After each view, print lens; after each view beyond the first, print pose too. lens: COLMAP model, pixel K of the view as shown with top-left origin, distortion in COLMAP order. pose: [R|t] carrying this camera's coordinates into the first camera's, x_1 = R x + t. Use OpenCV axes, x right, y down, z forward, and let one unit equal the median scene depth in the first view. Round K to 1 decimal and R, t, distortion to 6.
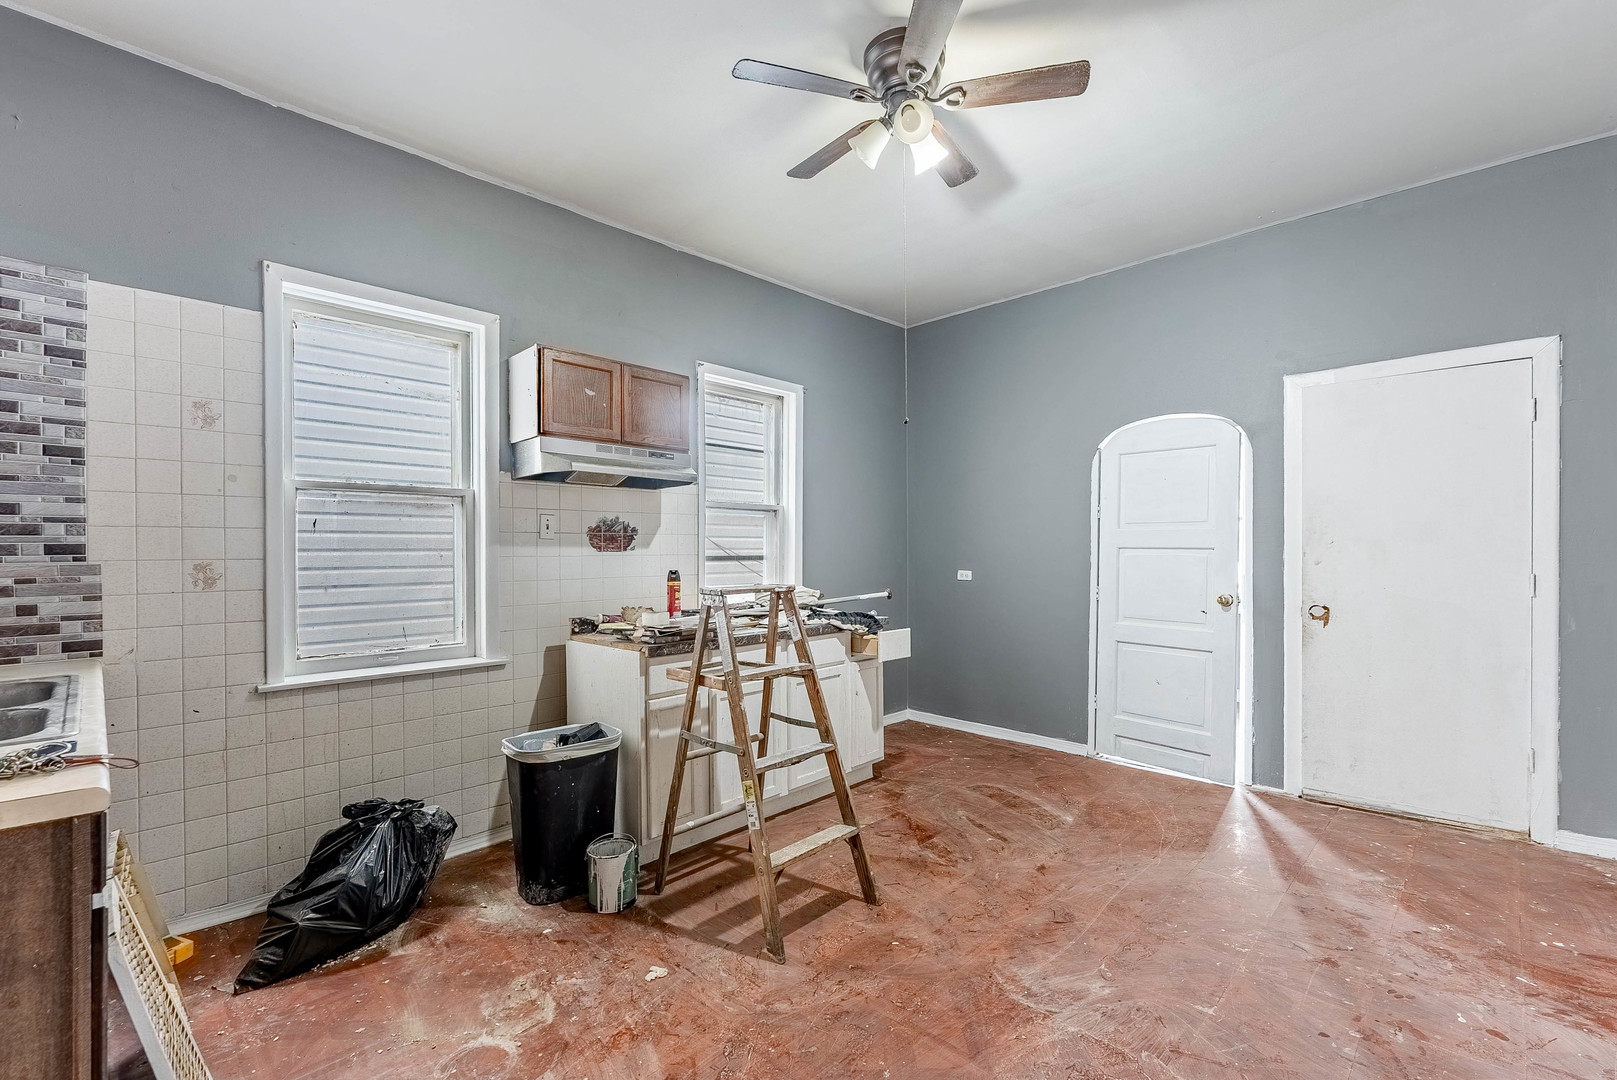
lens RADIAL K [[688.7, 0, 815.5], [0, 688.7, 544.1], [0, 0, 1]] dist [-0.001701, -0.000540]
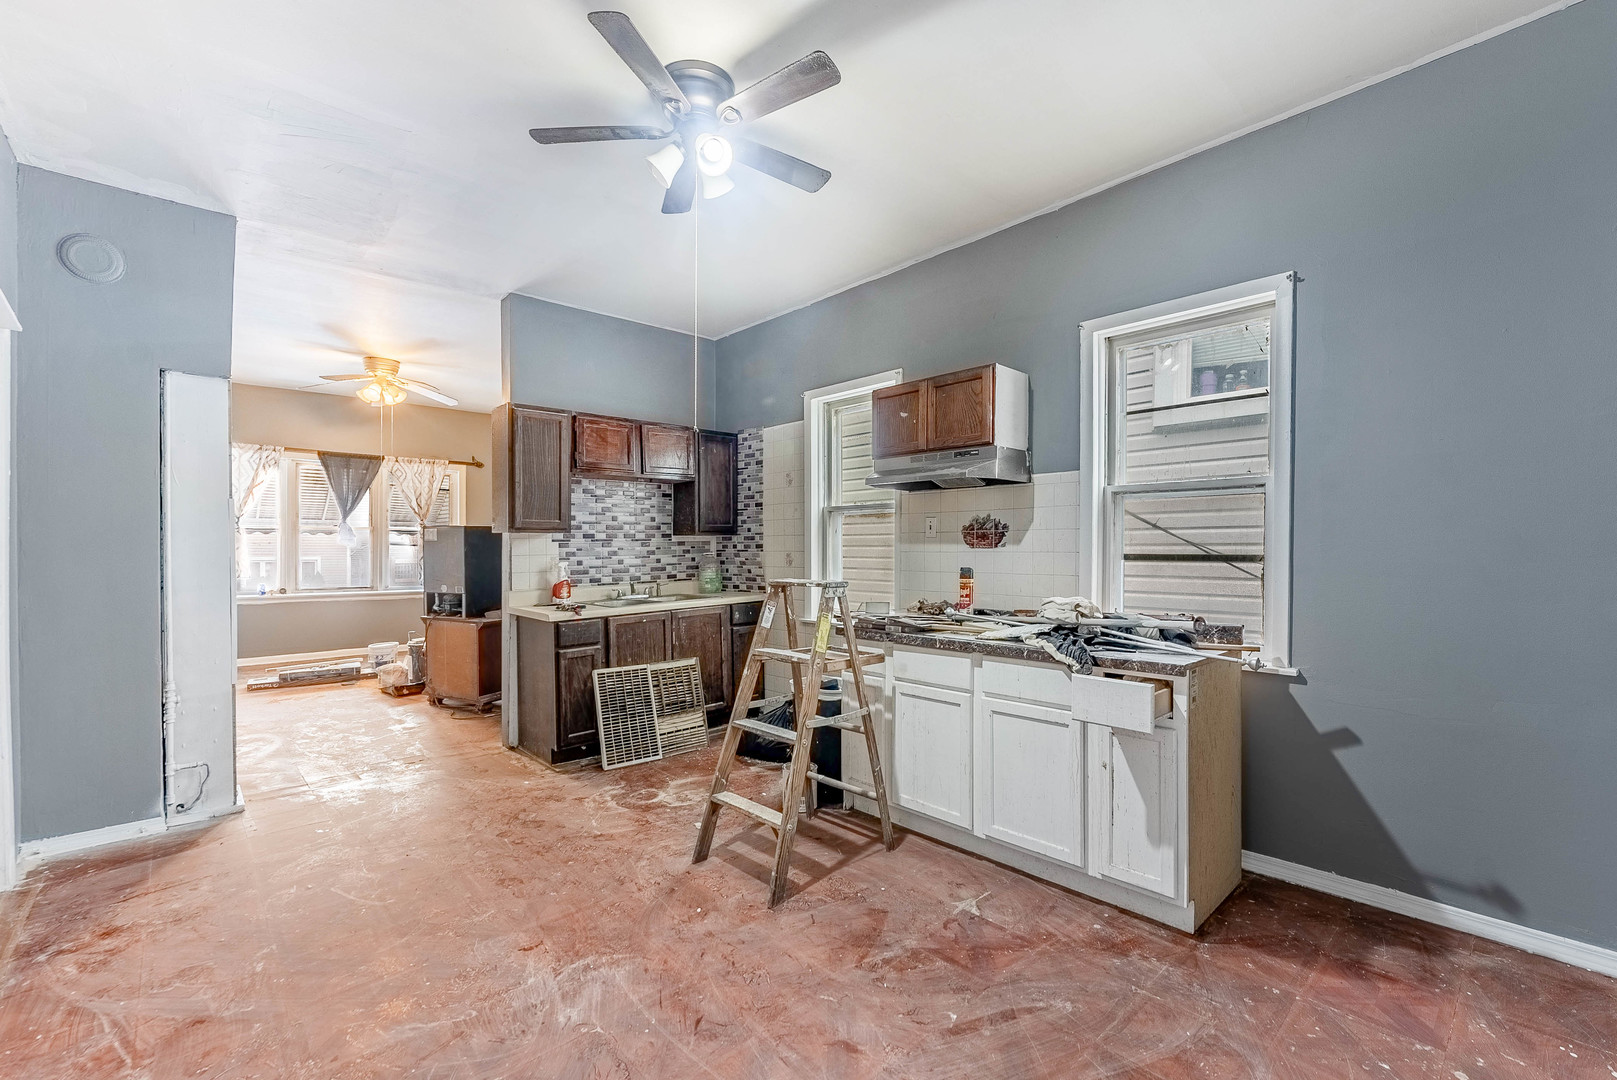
lens RADIAL K [[688.7, 0, 815.5], [0, 688.7, 544.1], [0, 0, 1]] dist [-0.001701, -0.000540]
pose [[-0.043368, 0.000655, -0.999059, 0.820690], [0.012994, 0.999916, 0.000091, 0.001295], [0.998975, -0.012978, -0.043373, 0.848435]]
